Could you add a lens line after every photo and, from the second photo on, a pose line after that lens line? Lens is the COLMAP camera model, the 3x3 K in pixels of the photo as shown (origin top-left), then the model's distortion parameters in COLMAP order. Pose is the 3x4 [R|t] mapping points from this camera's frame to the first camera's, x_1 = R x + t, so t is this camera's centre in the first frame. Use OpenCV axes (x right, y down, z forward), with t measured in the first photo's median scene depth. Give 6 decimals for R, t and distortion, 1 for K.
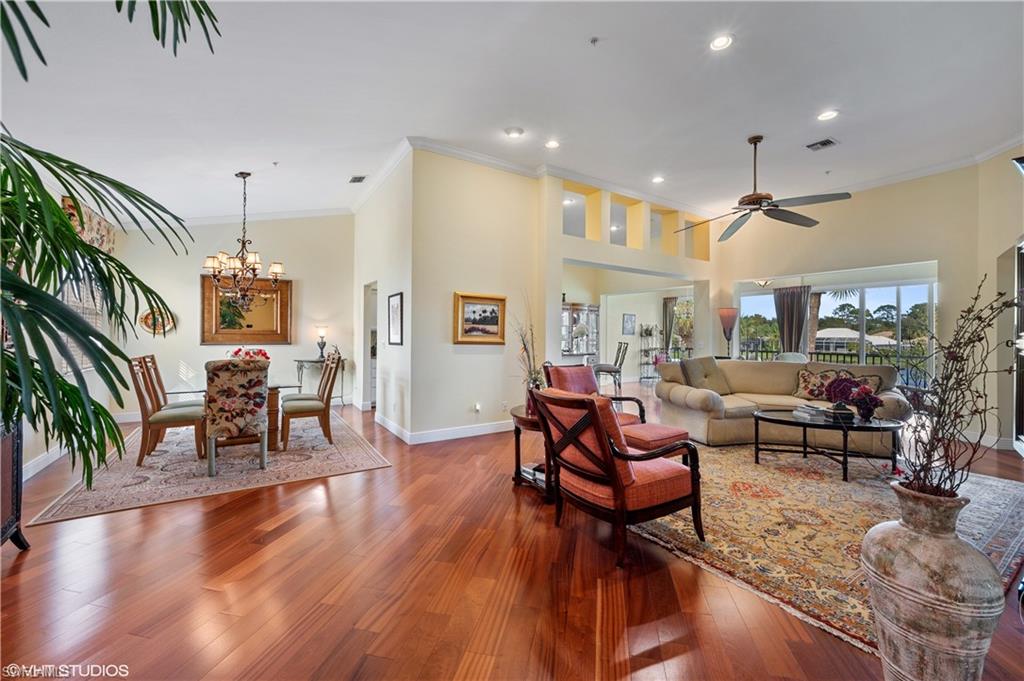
lens RADIAL K [[406.5, 0, 511.7], [0, 406.5, 335.3], [0, 0, 1]] dist [0.000645, 0.000181]
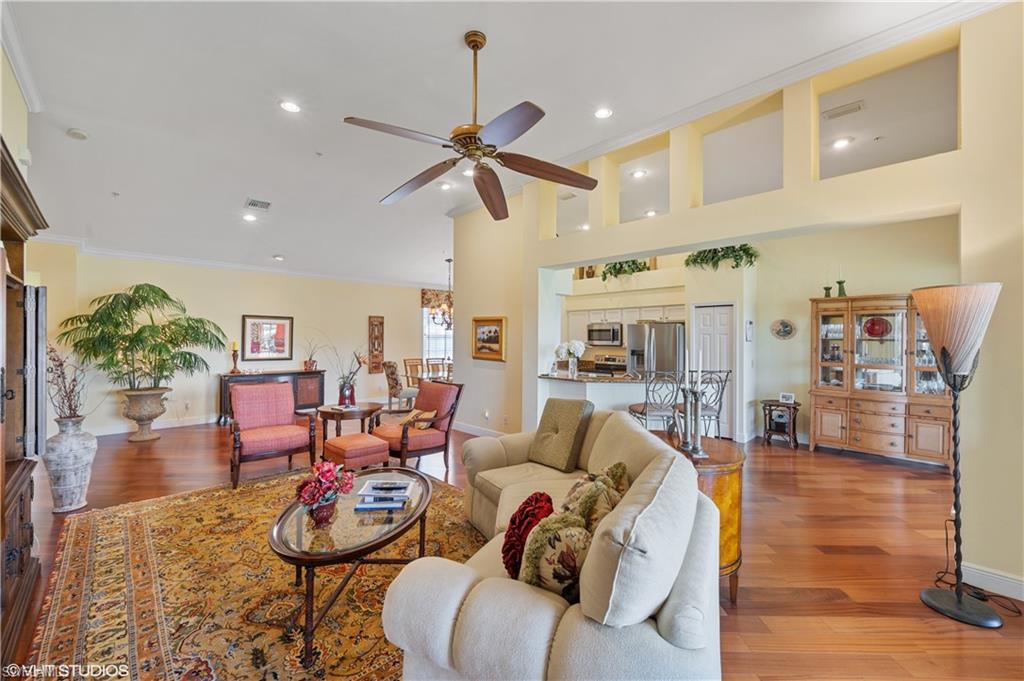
lens RADIAL K [[406.5, 0, 513.9], [0, 406.5, 337.9], [0, 0, 1]] dist [0.000645, 0.000181]
pose [[0.198310, -0.007092, -0.980114, 1.239361], [-0.007152, 0.999937, -0.008683, -0.037142], [0.980113, 0.008731, 0.198247, 0.971741]]
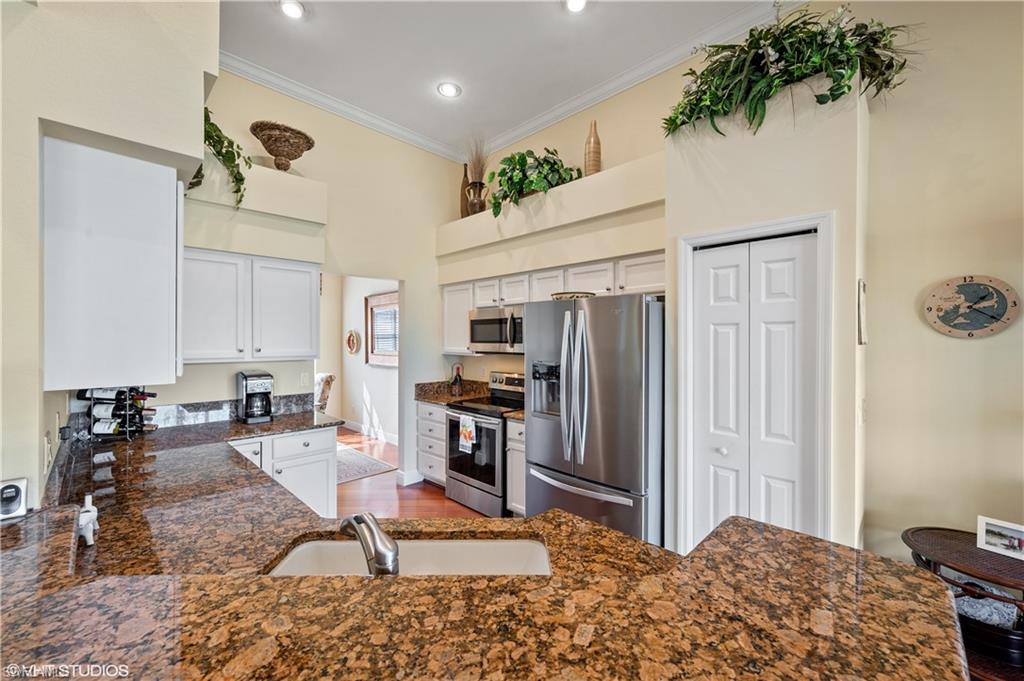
lens RADIAL K [[406.5, 0, 513.0], [0, 406.5, 340.9], [0, 0, 1]] dist [0.000645, 0.000181]
pose [[0.233485, -0.007585, -0.972331, 0.443761], [-0.006594, 0.999934, -0.009384, -0.039809], [0.972338, 0.008603, 0.233420, 1.515201]]
